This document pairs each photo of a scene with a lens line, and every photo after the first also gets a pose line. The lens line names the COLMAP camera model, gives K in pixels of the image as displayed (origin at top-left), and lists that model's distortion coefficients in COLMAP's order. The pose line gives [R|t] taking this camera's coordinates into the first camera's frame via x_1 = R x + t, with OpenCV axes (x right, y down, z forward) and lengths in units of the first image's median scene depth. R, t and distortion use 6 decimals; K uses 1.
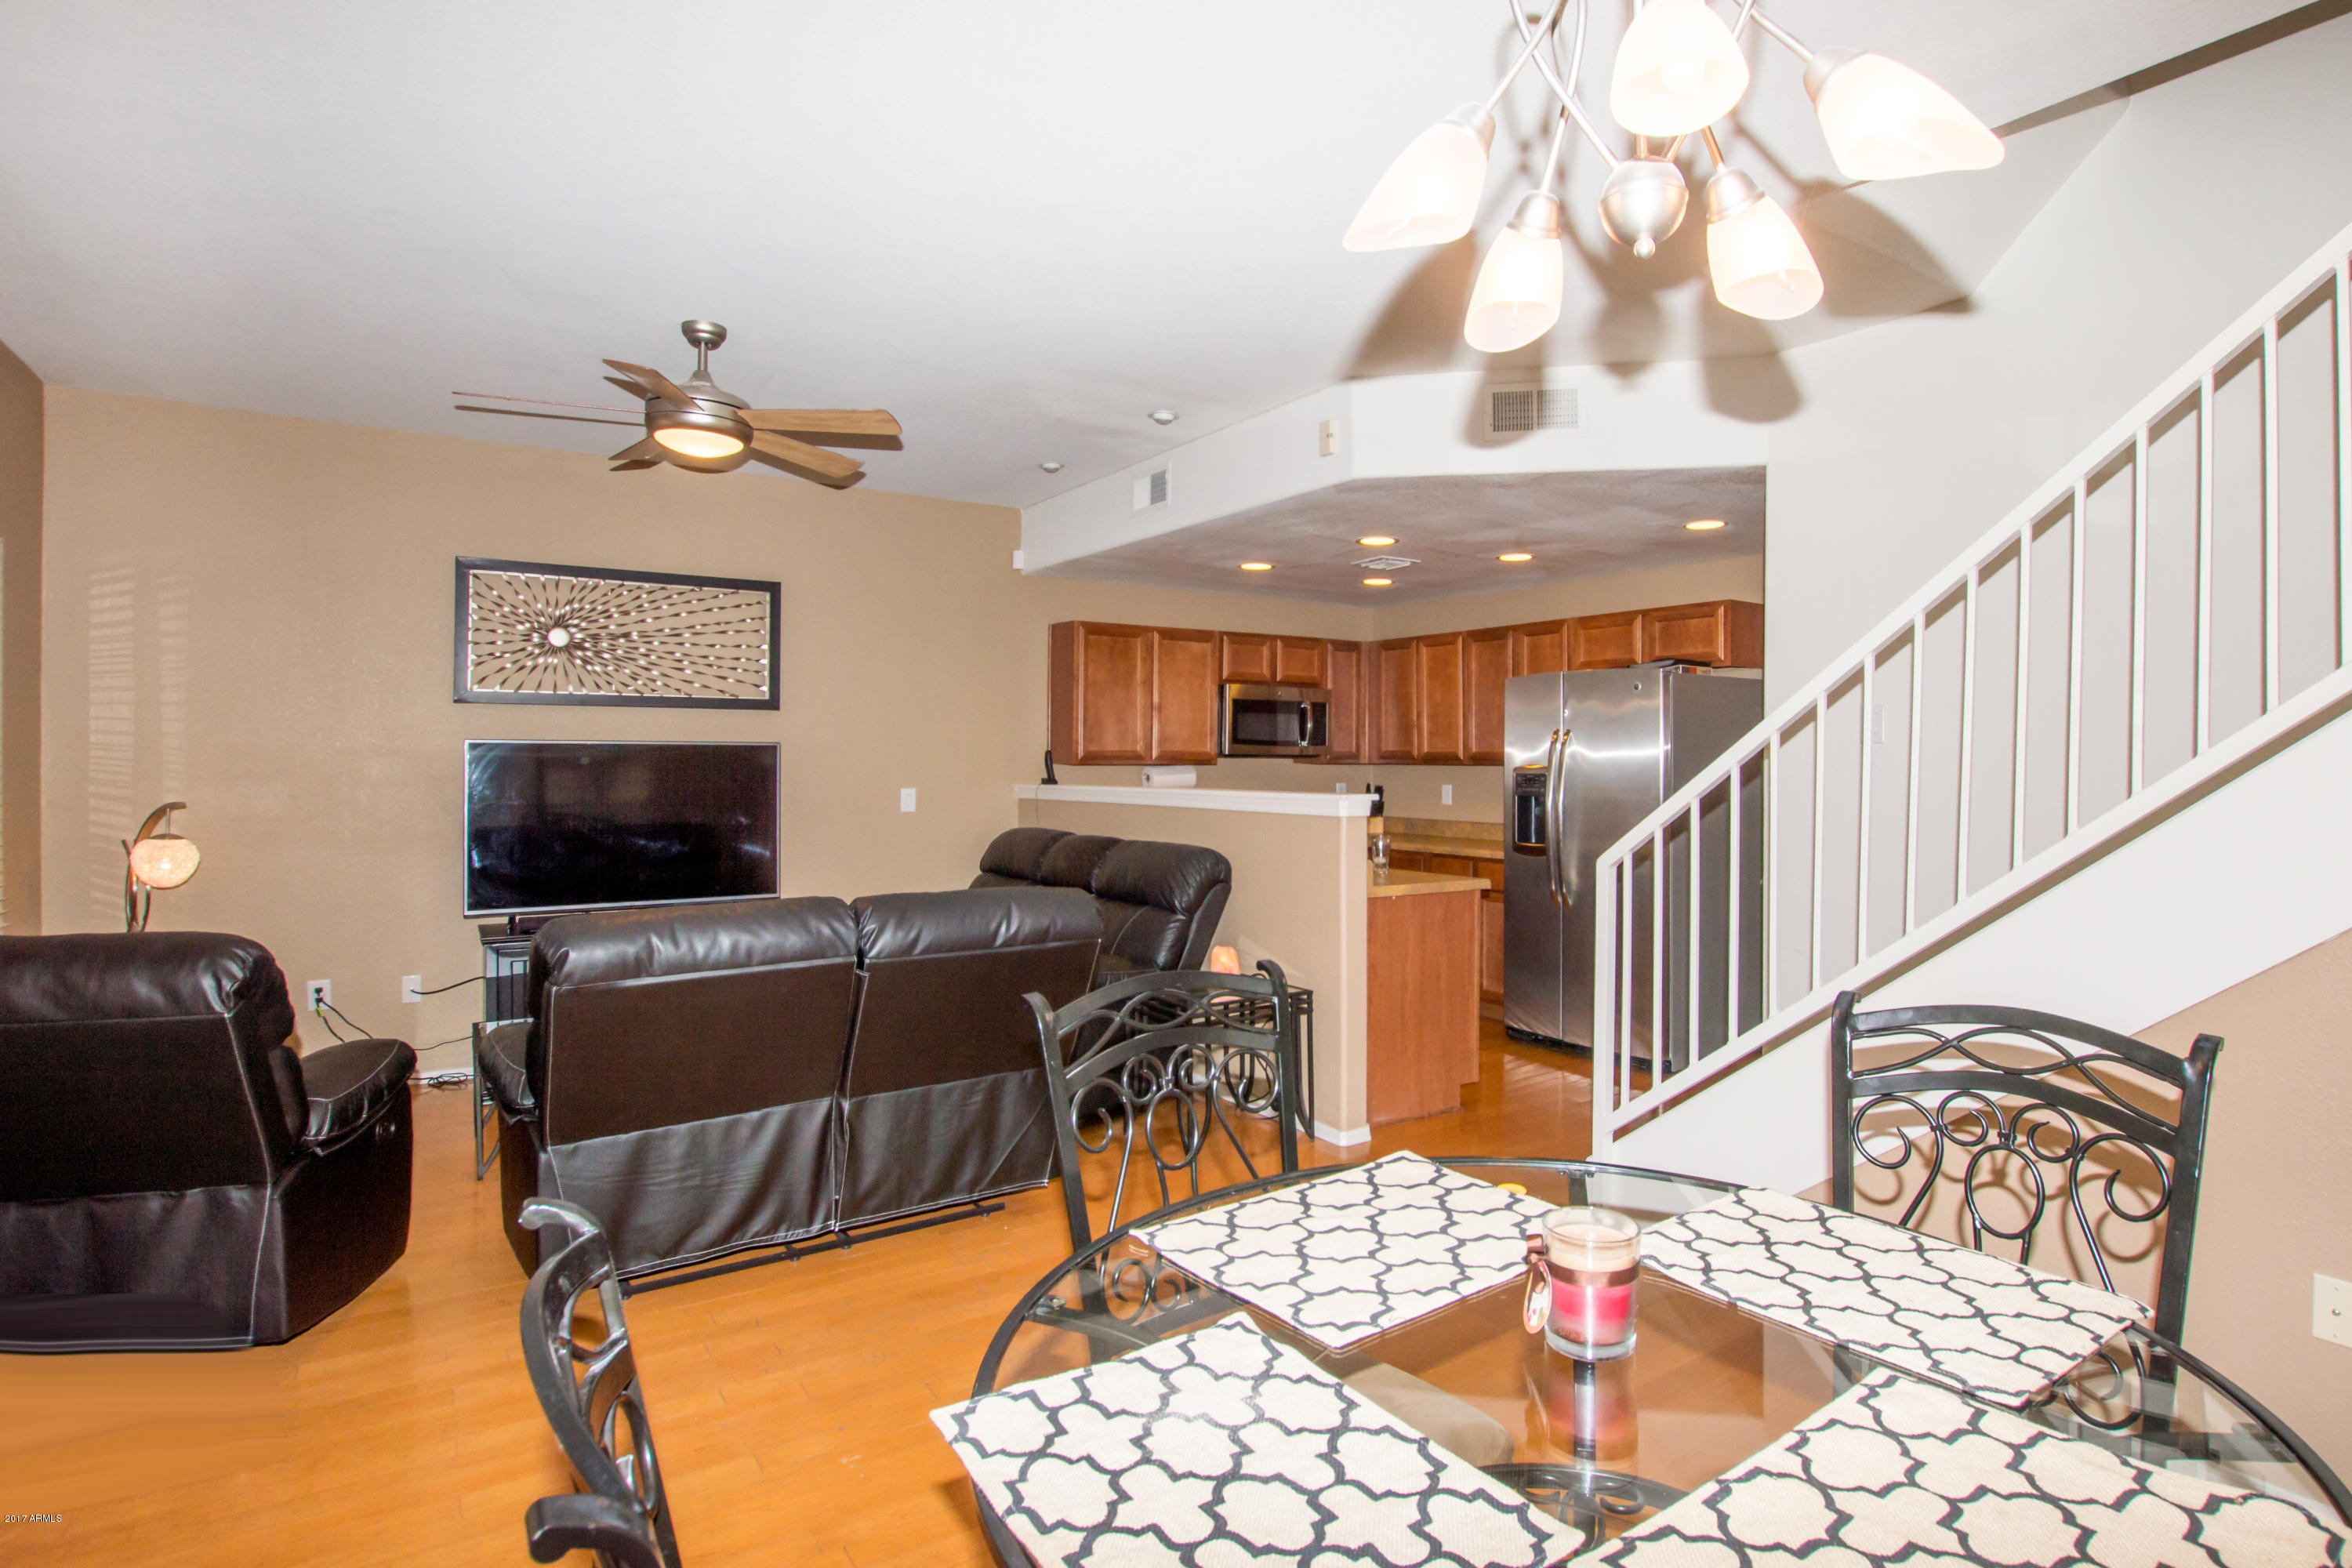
lens RADIAL K [[1261.6, 0, 1243.4], [0, 1261.6, 749.6], [0, 0, 1]] dist [-0.001310, -0.012129]
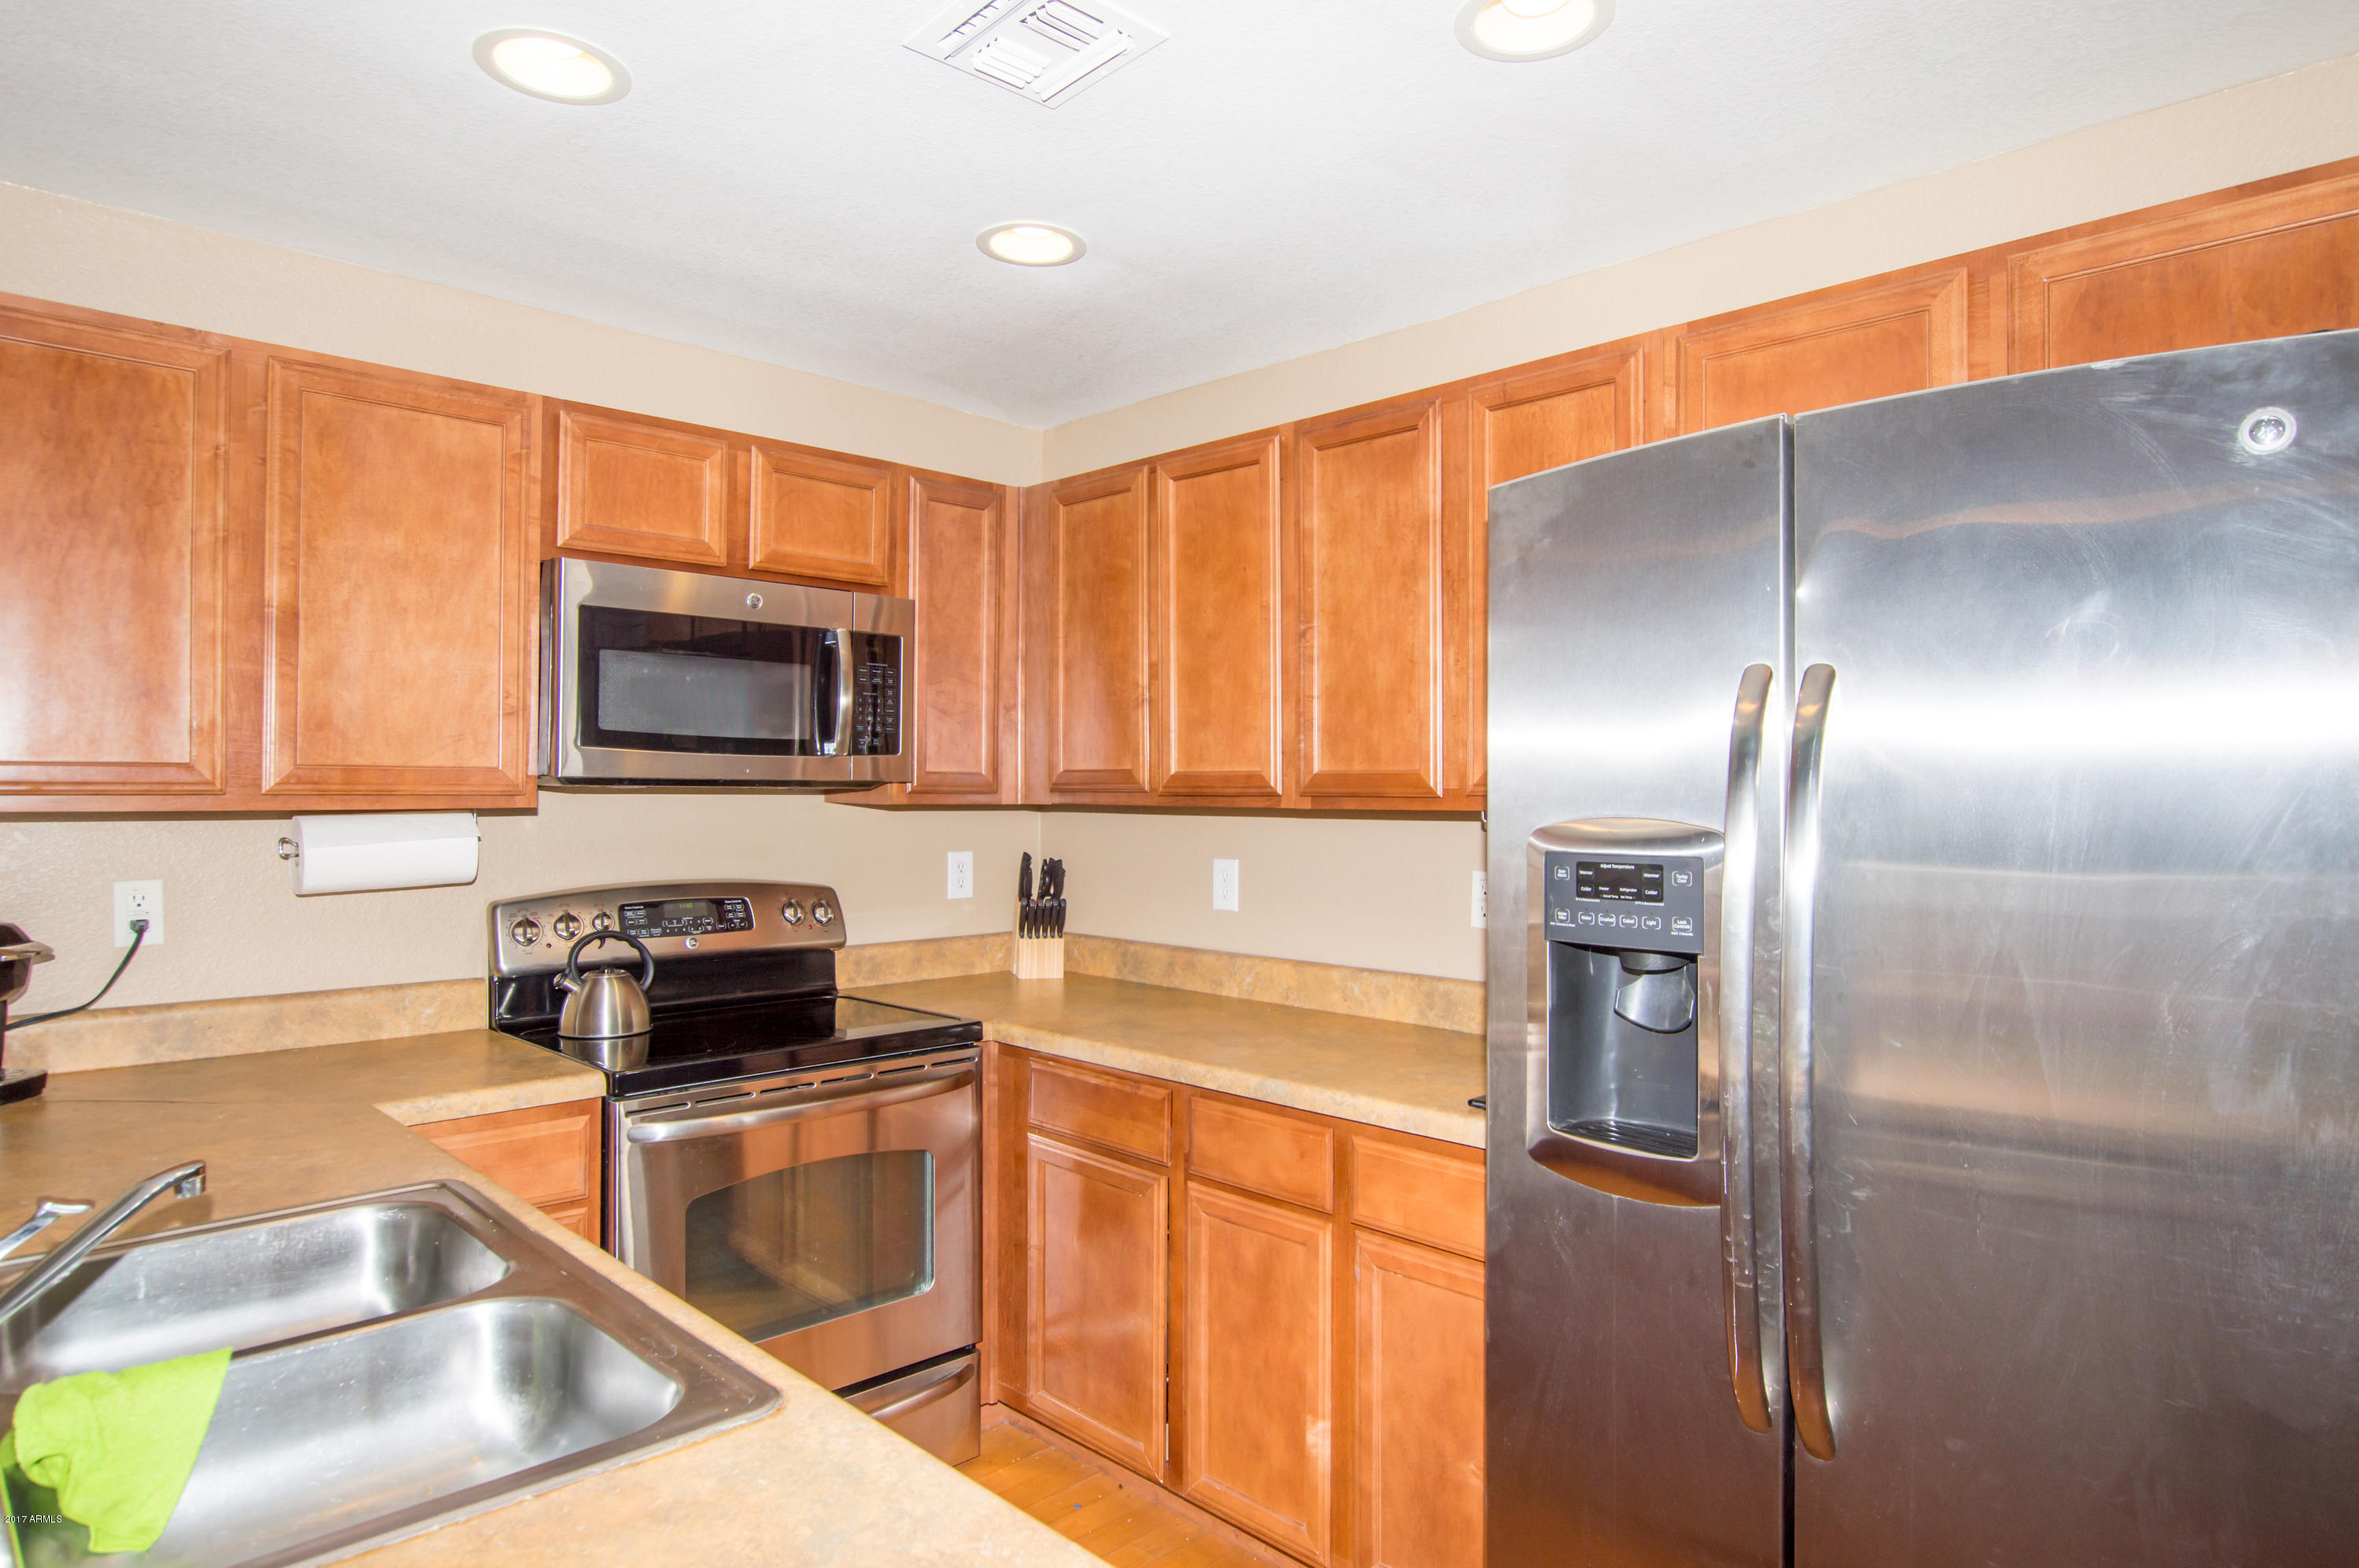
lens RADIAL K [[1400.6, 0, 1178.1], [0, 1400.6, 773.7], [0, 0, 1]] dist [-0.008153, -0.000553]
pose [[0.985796, -0.000996, 0.167946, 0.078549], [0.001273, 0.999998, -0.001541, 0.002709], [-0.167944, 0.001733, 0.985795, 0.606827]]
